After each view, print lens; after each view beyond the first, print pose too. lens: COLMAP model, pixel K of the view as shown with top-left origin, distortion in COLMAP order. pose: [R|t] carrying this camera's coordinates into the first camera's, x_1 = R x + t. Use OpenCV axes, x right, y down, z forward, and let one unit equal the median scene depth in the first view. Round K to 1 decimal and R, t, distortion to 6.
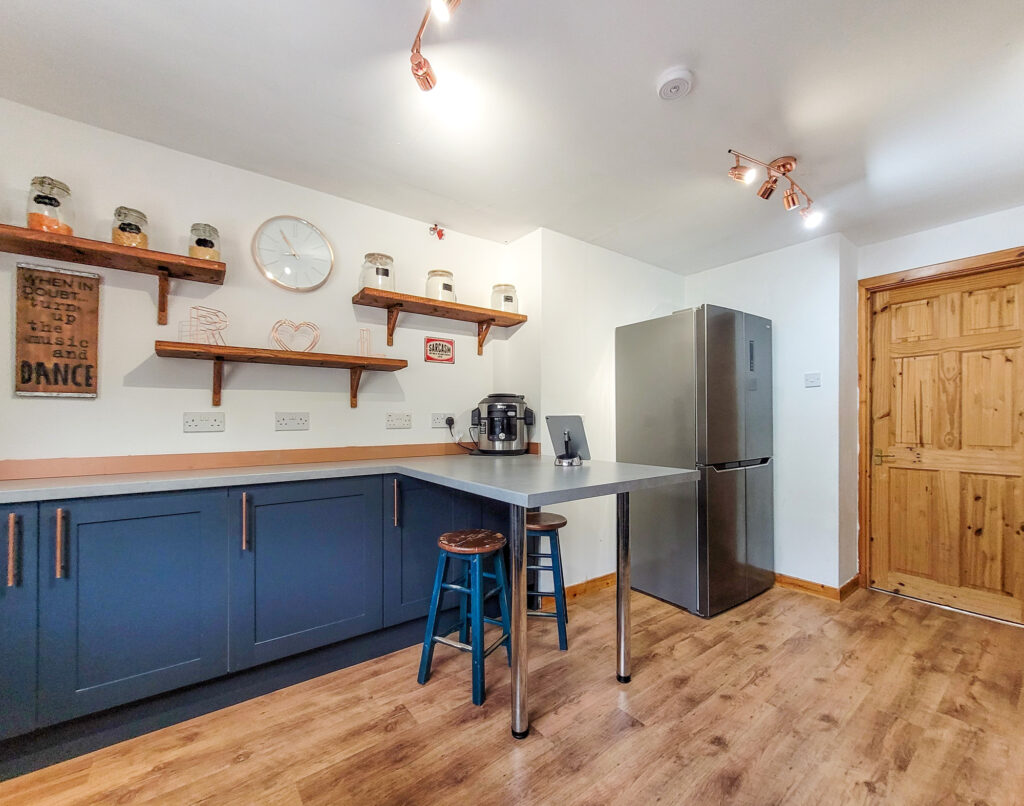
lens RADIAL K [[439.0, 0, 514.6], [0, 439.0, 414.9], [0, 0, 1]] dist [-0.001664, -0.000210]
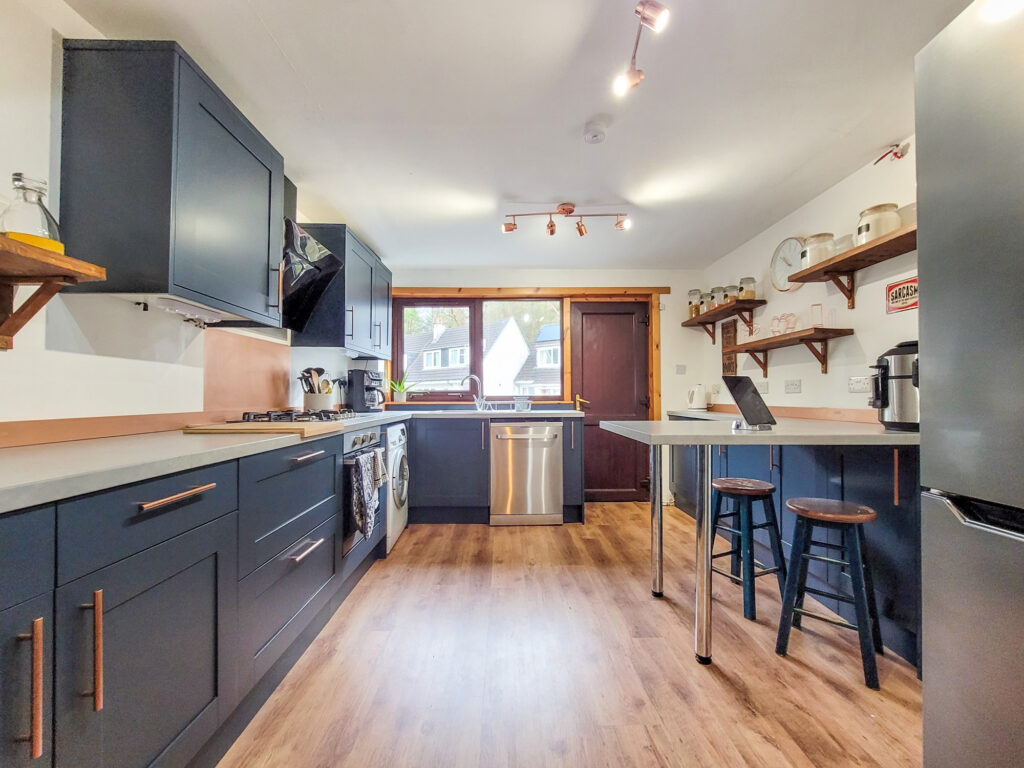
lens RADIAL K [[425.8, 0, 509.3], [0, 425.8, 397.9], [0, 0, 1]] dist [-0.000420, 0.000034]
pose [[-0.600035, 0.007588, -0.799938, 1.074203], [0.007832, 0.999963, 0.003611, 0.038445], [0.799936, -0.004098, -0.600072, 1.079686]]
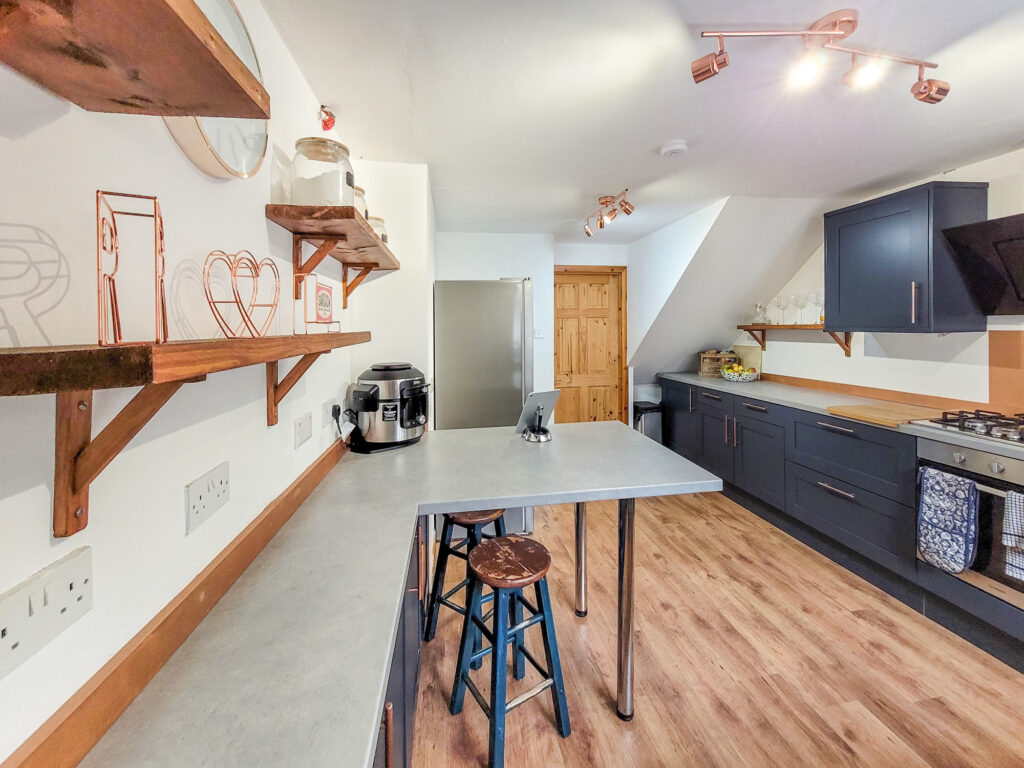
lens RADIAL K [[419.5, 0, 515.5], [0, 419.5, 331.6], [0, 0, 1]] dist [-0.001410, -0.000366]
pose [[0.470057, -0.016620, 0.882480, -0.705621], [0.009976, 0.999859, 0.013516, -0.136656], [-0.882580, 0.002450, 0.470156, 0.563550]]
